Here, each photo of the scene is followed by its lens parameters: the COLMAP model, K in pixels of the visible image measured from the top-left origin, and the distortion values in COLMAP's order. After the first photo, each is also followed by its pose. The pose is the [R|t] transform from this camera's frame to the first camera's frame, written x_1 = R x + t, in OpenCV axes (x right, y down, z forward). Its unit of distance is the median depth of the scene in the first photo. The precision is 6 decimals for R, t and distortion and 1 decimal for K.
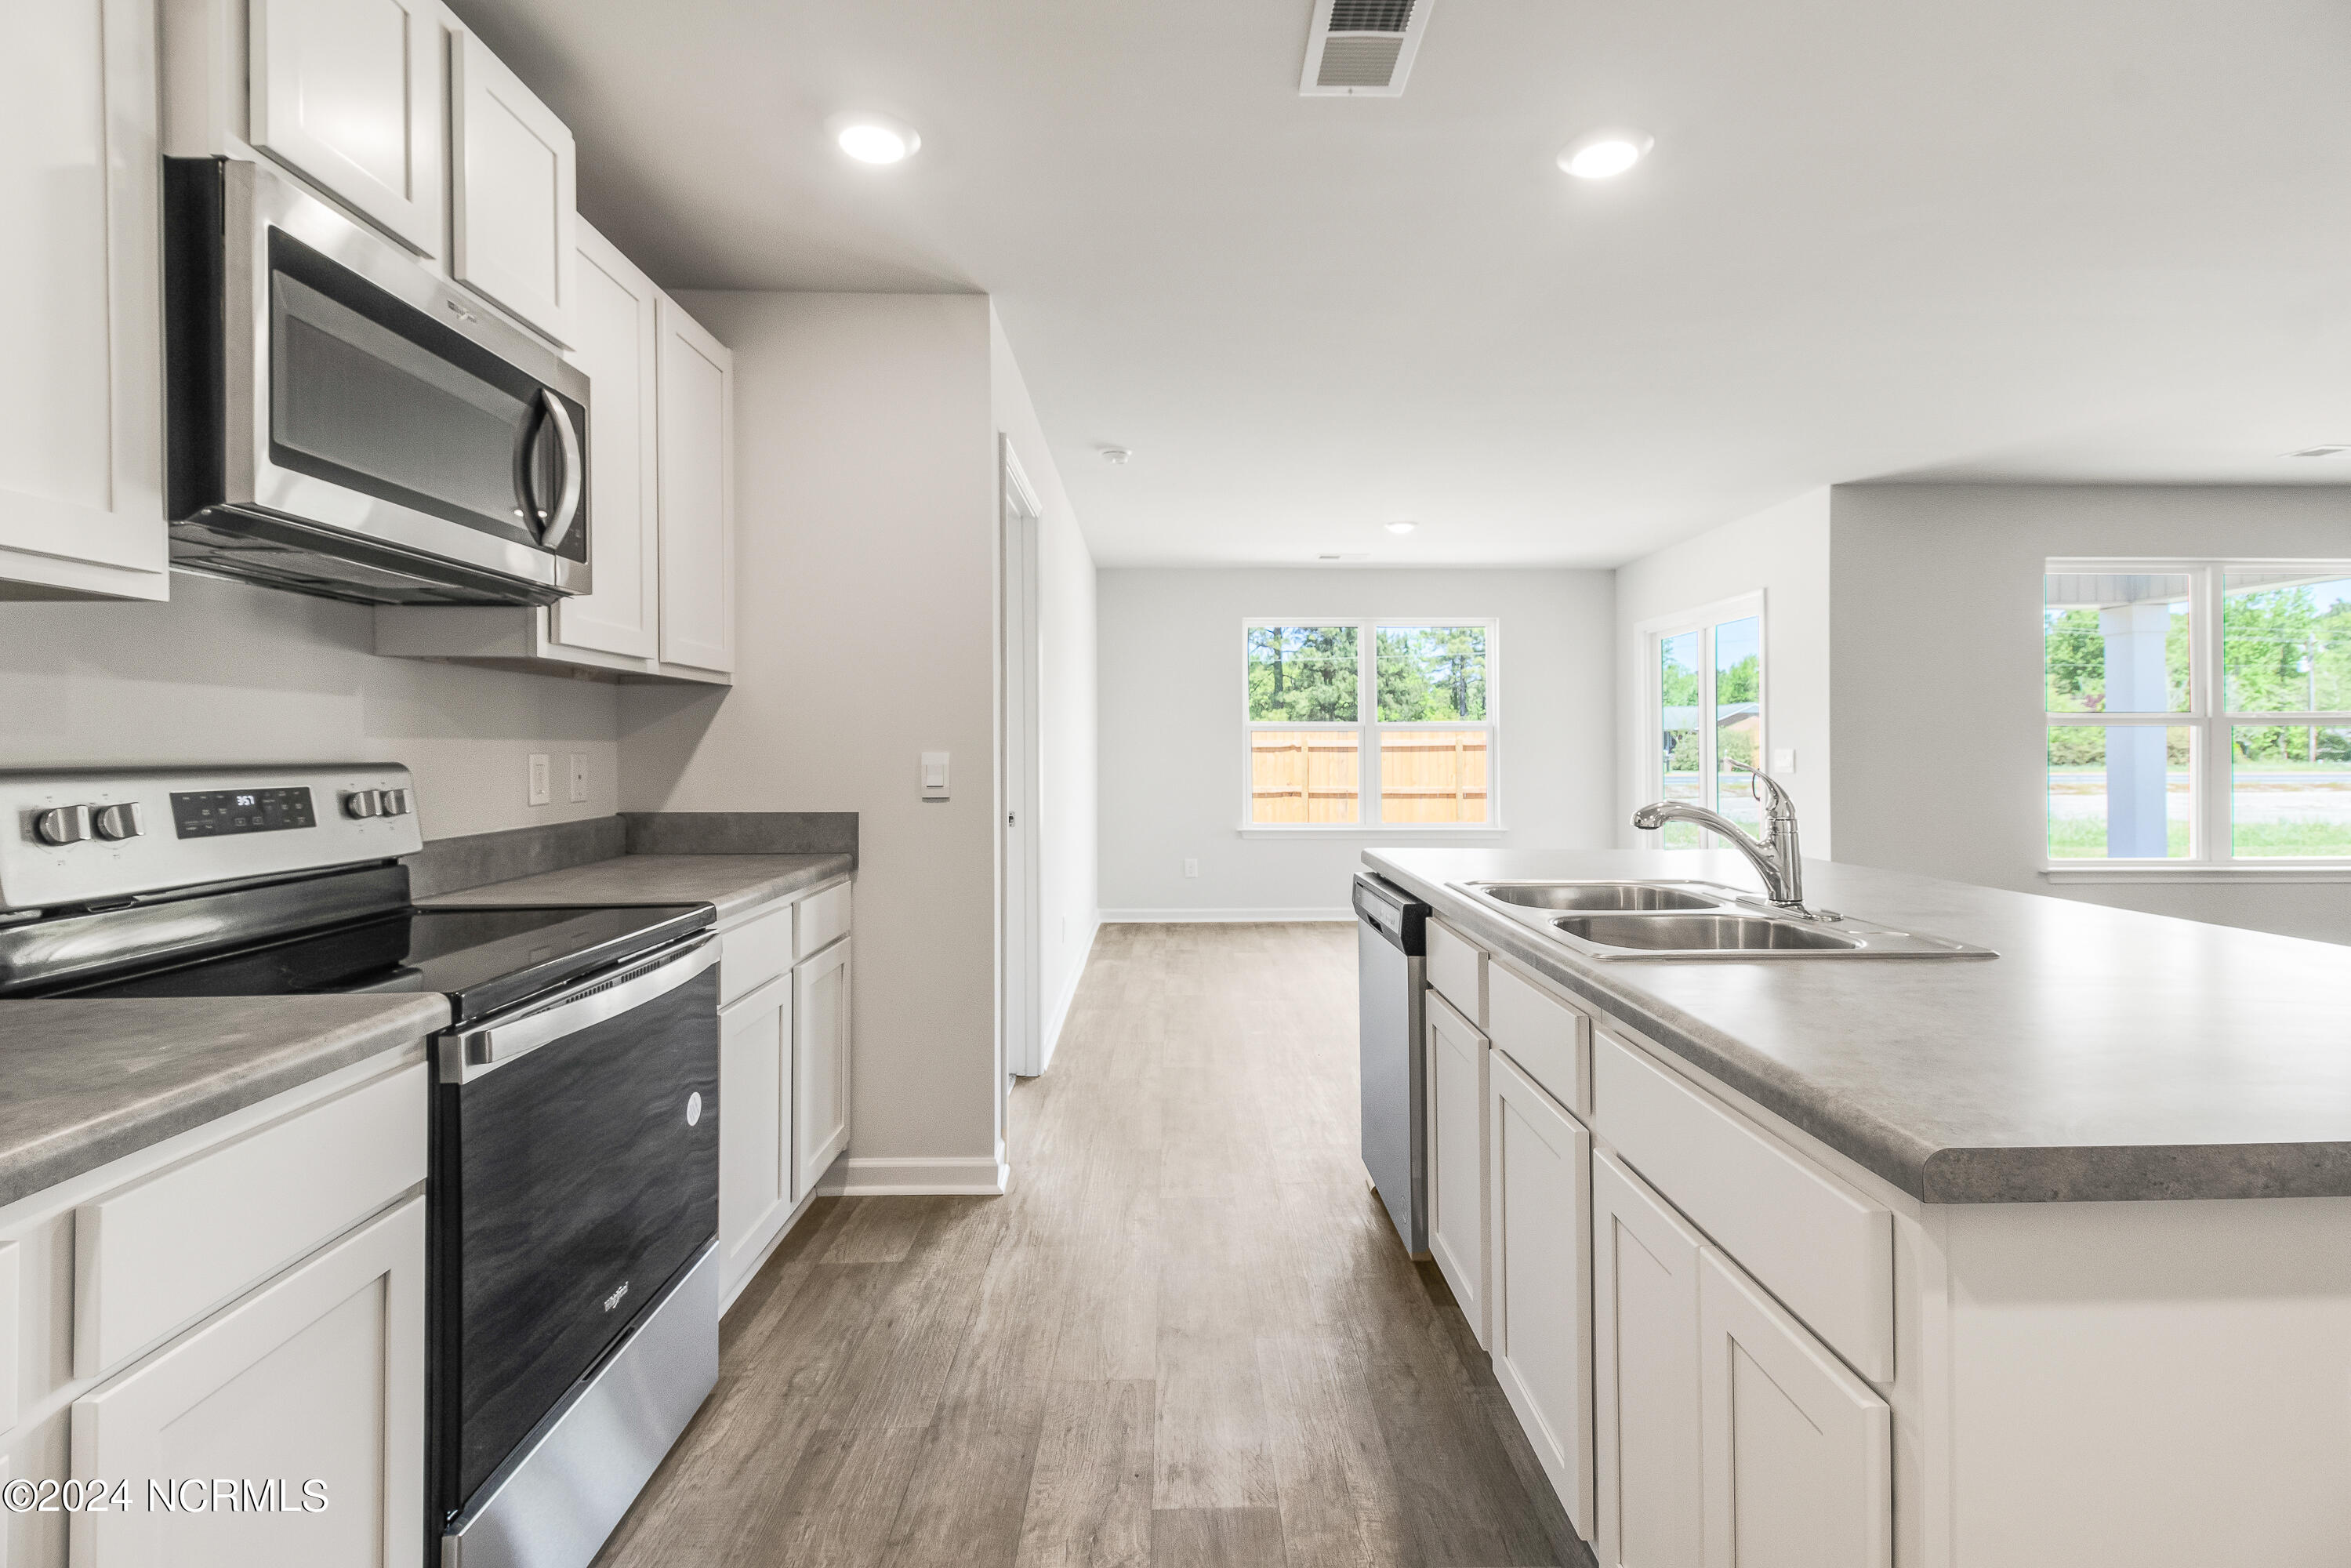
lens RADIAL K [[1103.9, 0, 1181.3], [0, 1103.9, 750.0], [0, 0, 1]] dist [-0.000680, -0.000315]
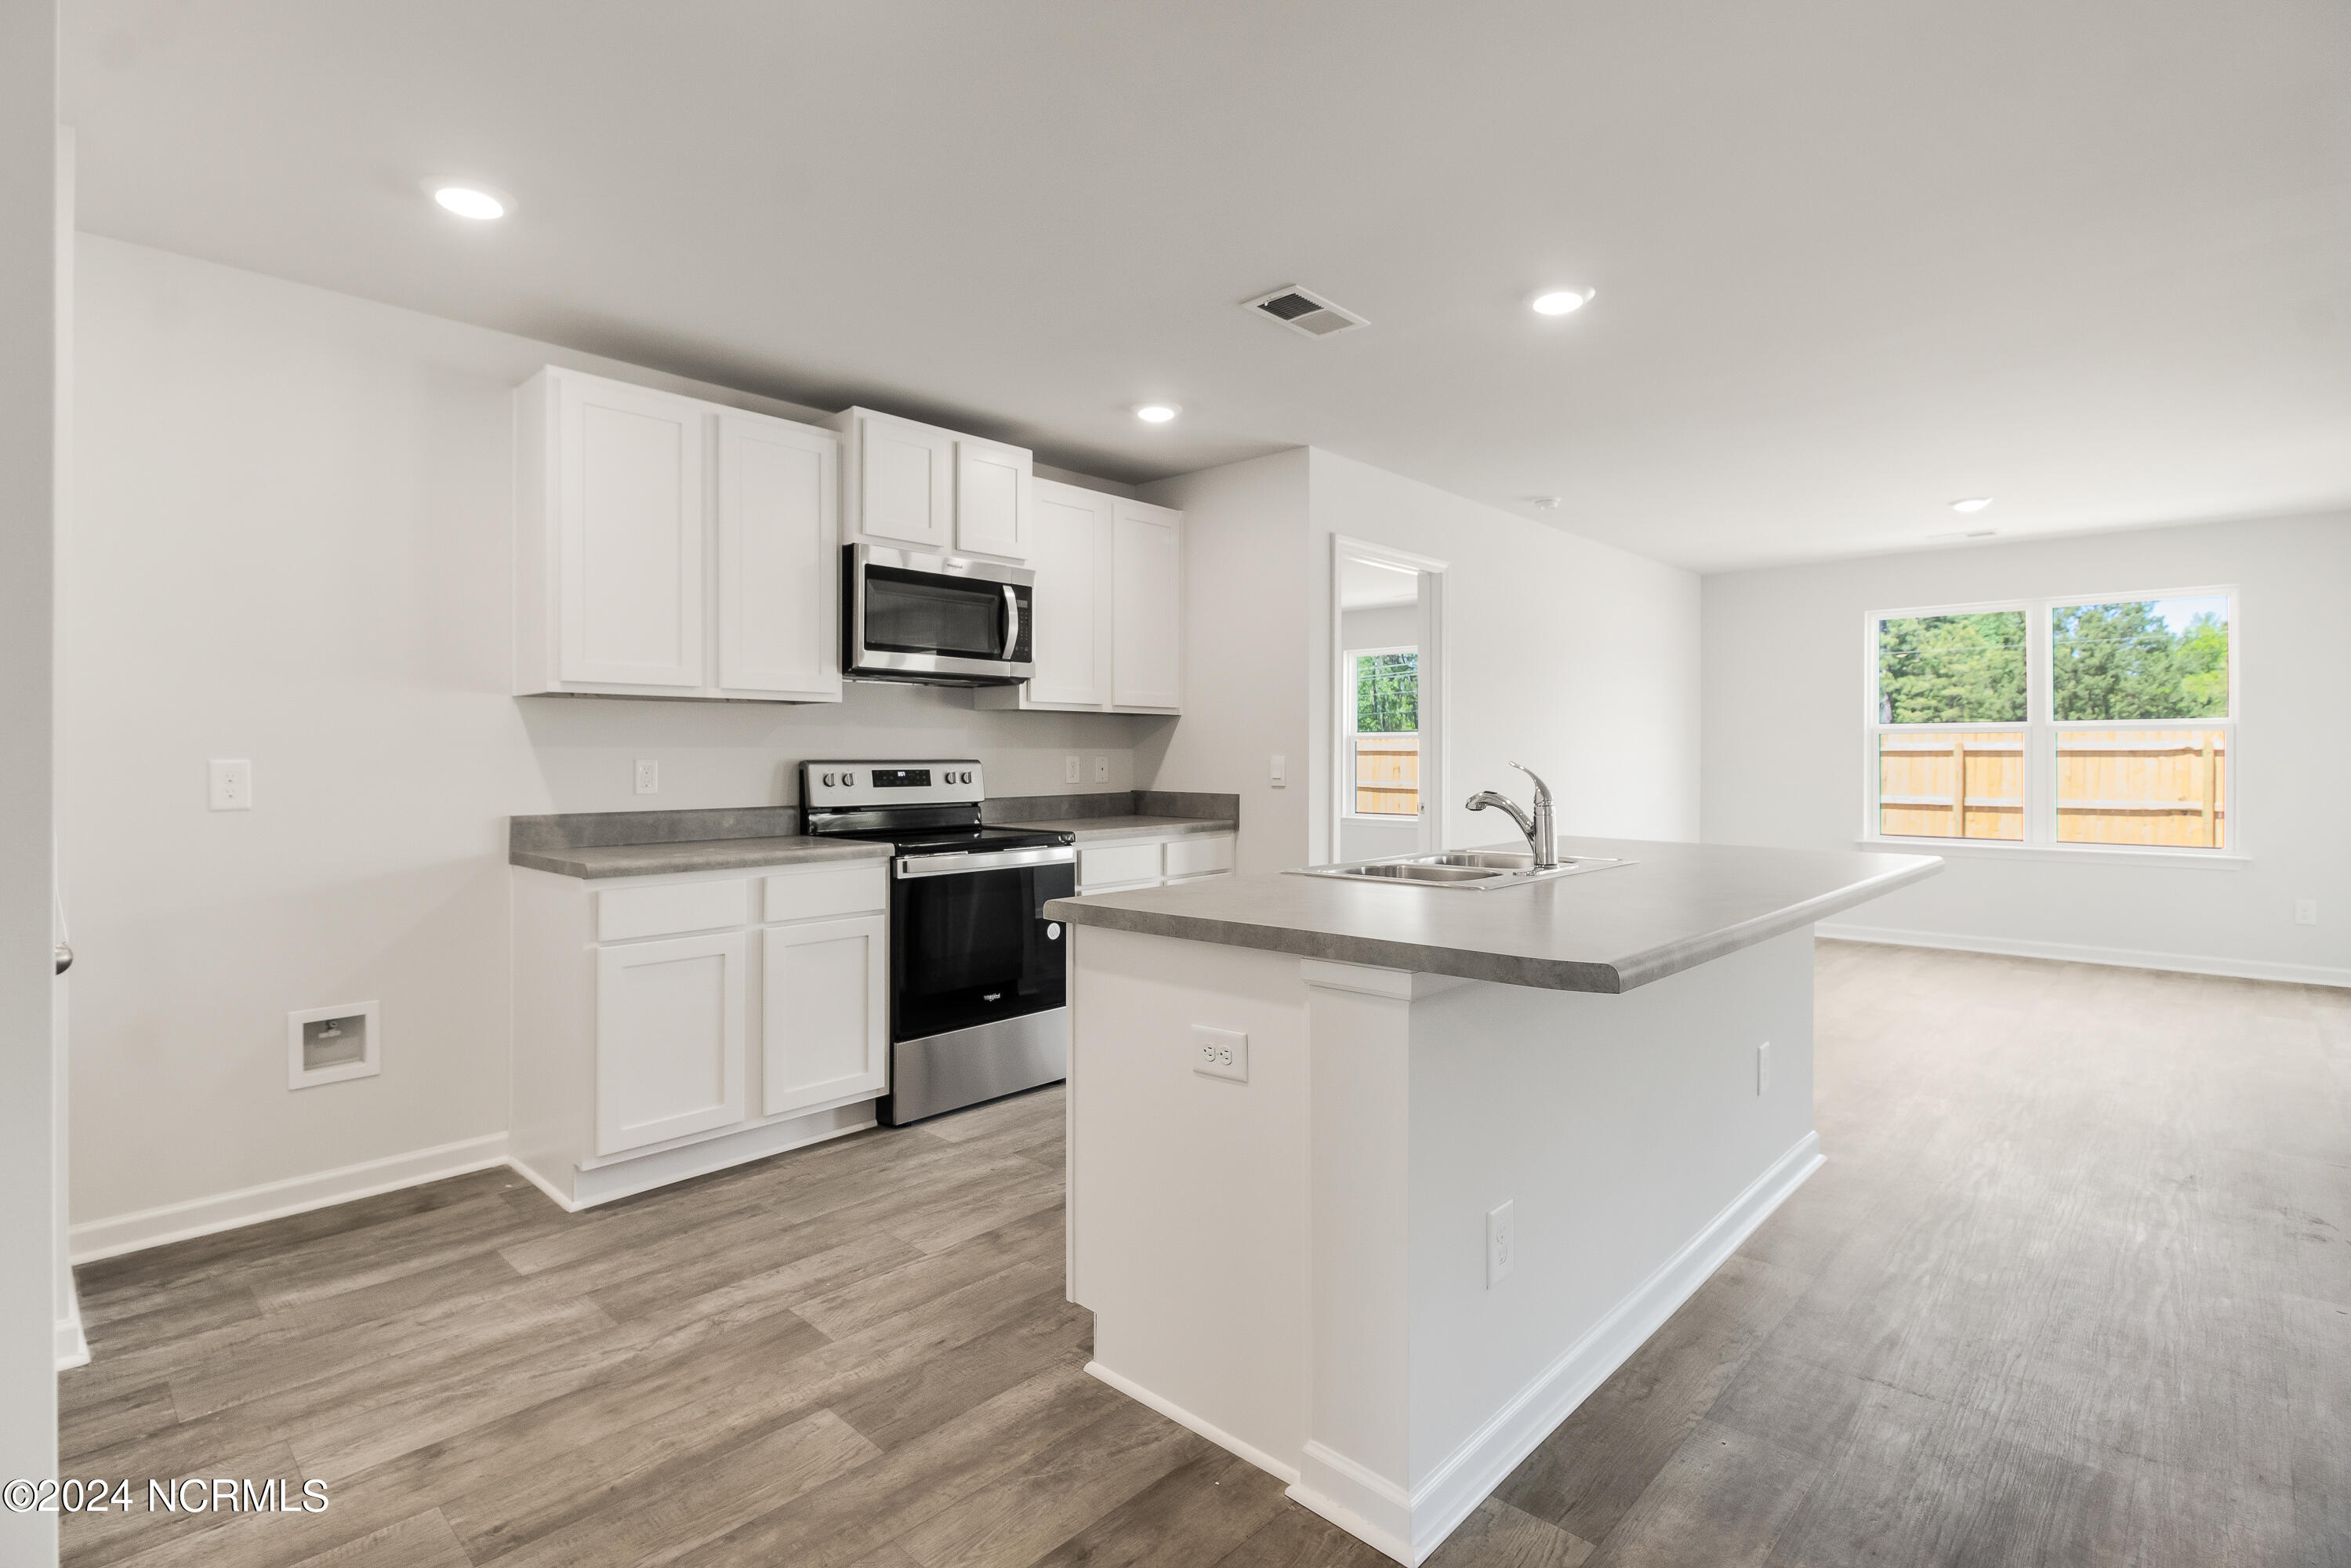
lens RADIAL K [[1138.8, 0, 1184.7], [0, 1138.8, 760.8], [0, 0, 1]] dist [-0.004342, -0.000933]
pose [[0.727884, 0.007923, -0.685654, 1.128828], [-0.002438, 0.999957, 0.008966, -0.006877], [0.685696, -0.004855, 0.727872, -0.348046]]
